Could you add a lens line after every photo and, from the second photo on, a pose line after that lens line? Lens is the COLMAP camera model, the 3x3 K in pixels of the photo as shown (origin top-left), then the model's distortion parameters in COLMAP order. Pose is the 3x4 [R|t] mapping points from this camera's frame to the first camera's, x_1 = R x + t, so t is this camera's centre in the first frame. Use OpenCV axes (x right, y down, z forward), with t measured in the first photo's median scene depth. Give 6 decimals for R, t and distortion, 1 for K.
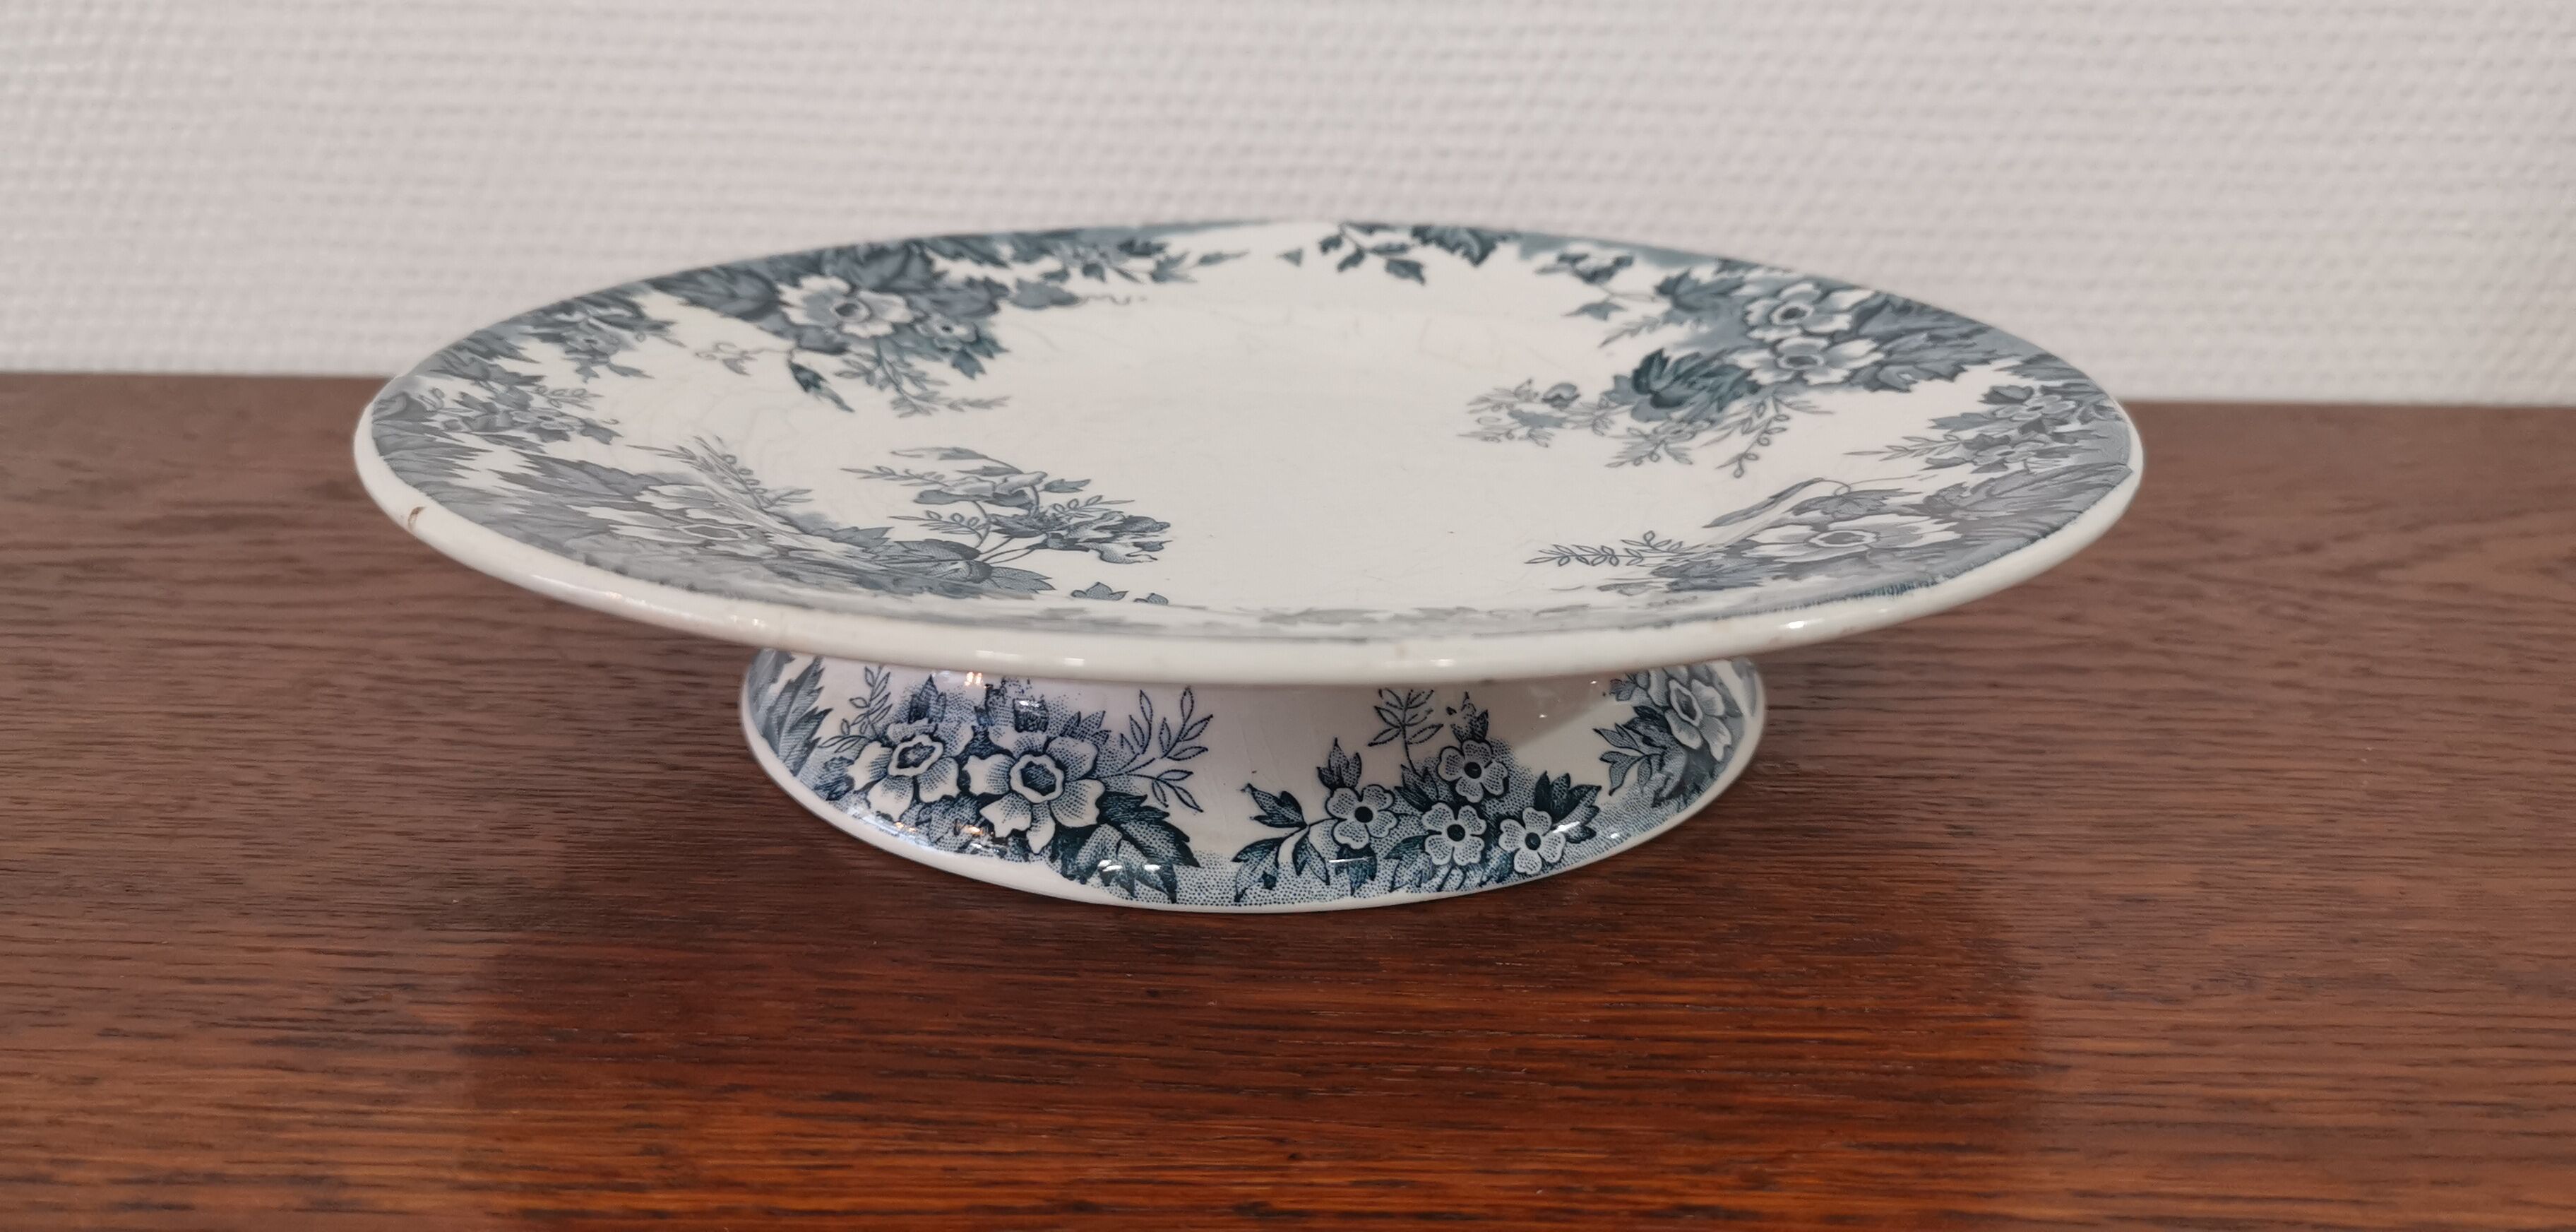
lens RADIAL K [[2067.7, 0, 1288.0], [0, 2067.7, 616.0], [0, 0, 1]] dist [0.004832, -0.002387]
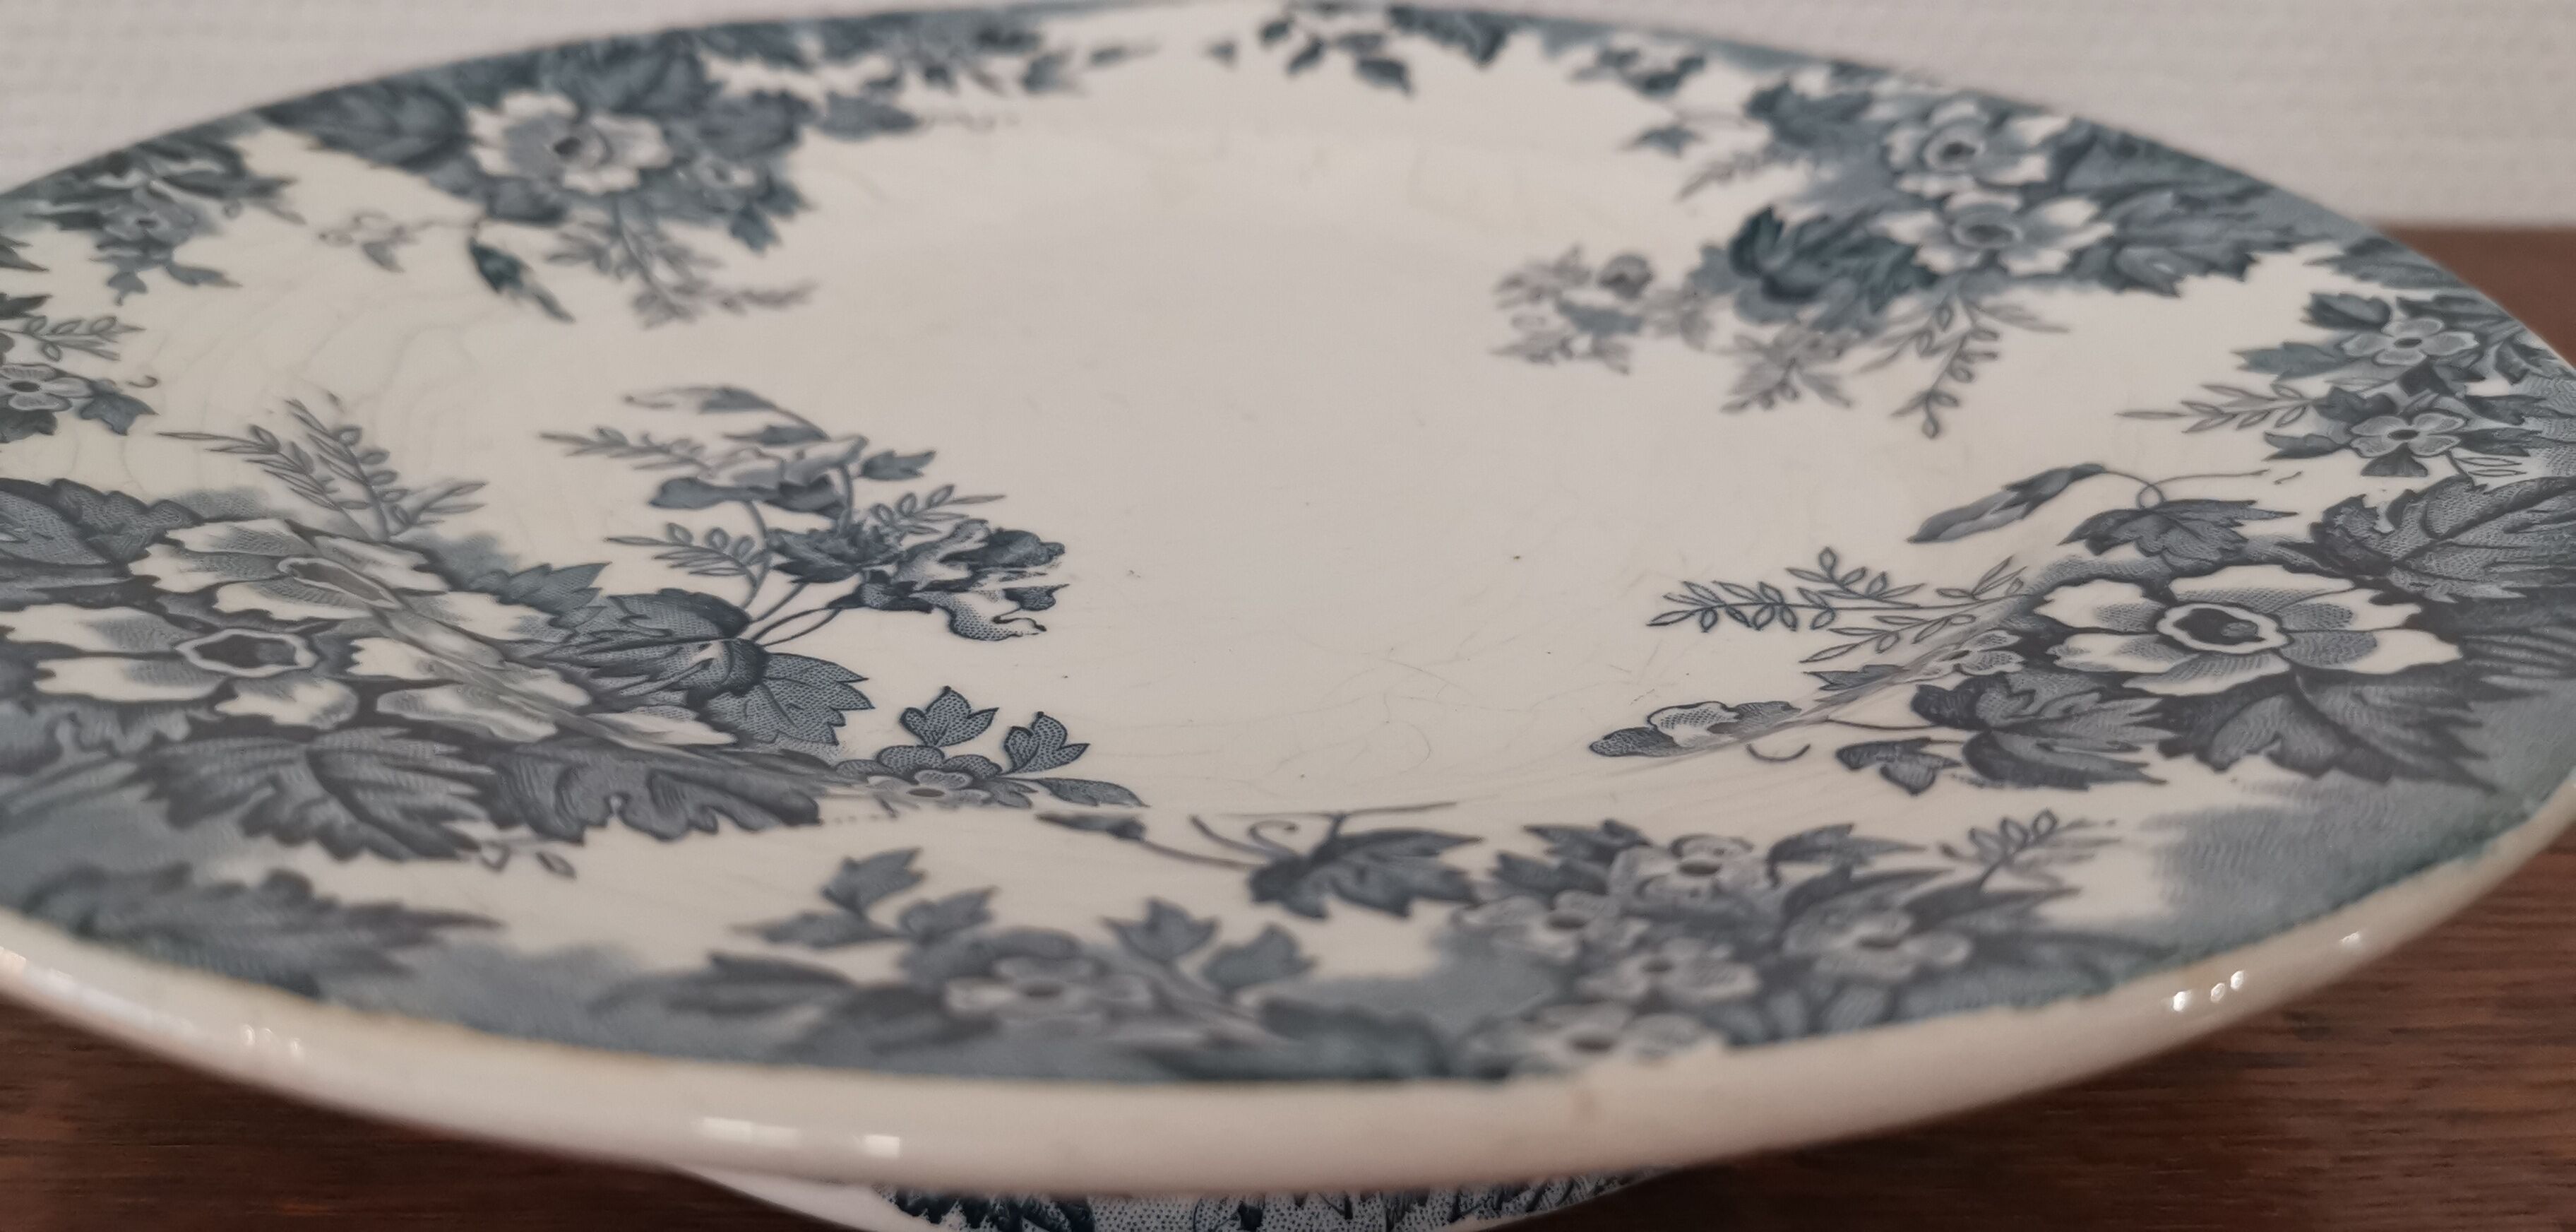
lens RADIAL K [[2126.2, 0, 1288.0], [0, 2126.2, 616.0], [0, 0, 1]] dist [-0.003600, -0.050250]
pose [[0.998454, -0.015687, 0.053320, -0.023588], [0.008976, 0.992261, 0.123843, -0.099650], [-0.054850, -0.123173, 0.990868, 0.353091]]
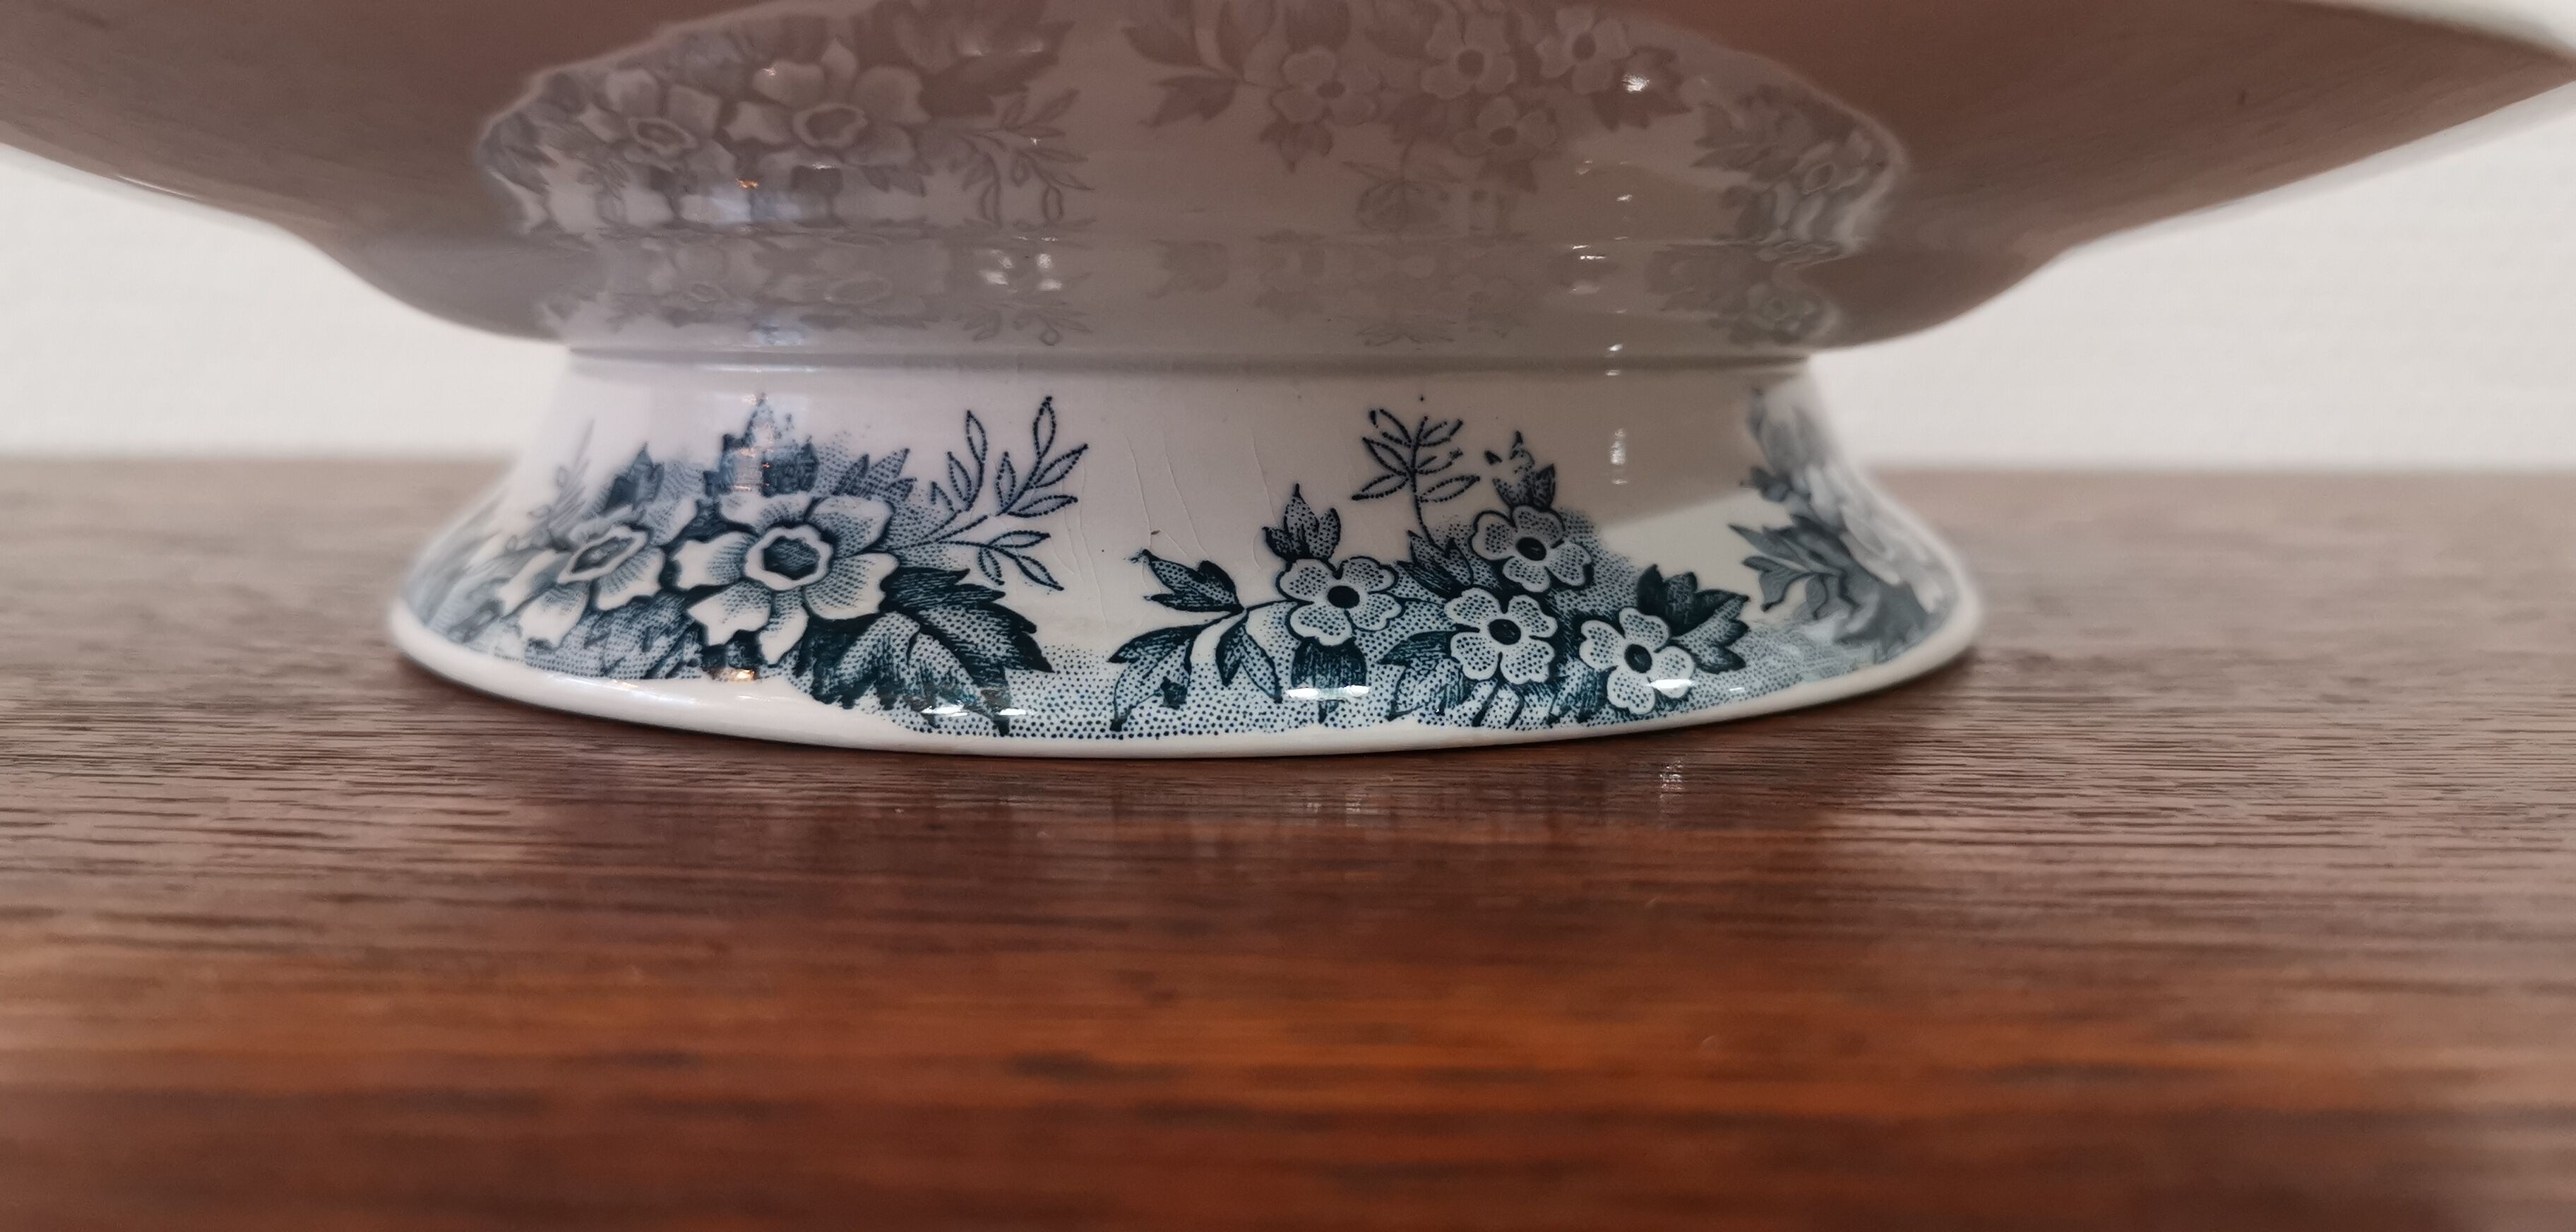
lens RADIAL K [[2126.2, 0, 1288.0], [0, 2126.2, 616.0], [0, 0, 1]] dist [-0.003600, -0.050250]
pose [[0.999905, 0.000698, -0.013796, 0.025309], [-0.003351, 0.981137, -0.193285, 0.184822], [0.013401, 0.193313, 0.981046, 0.362628]]
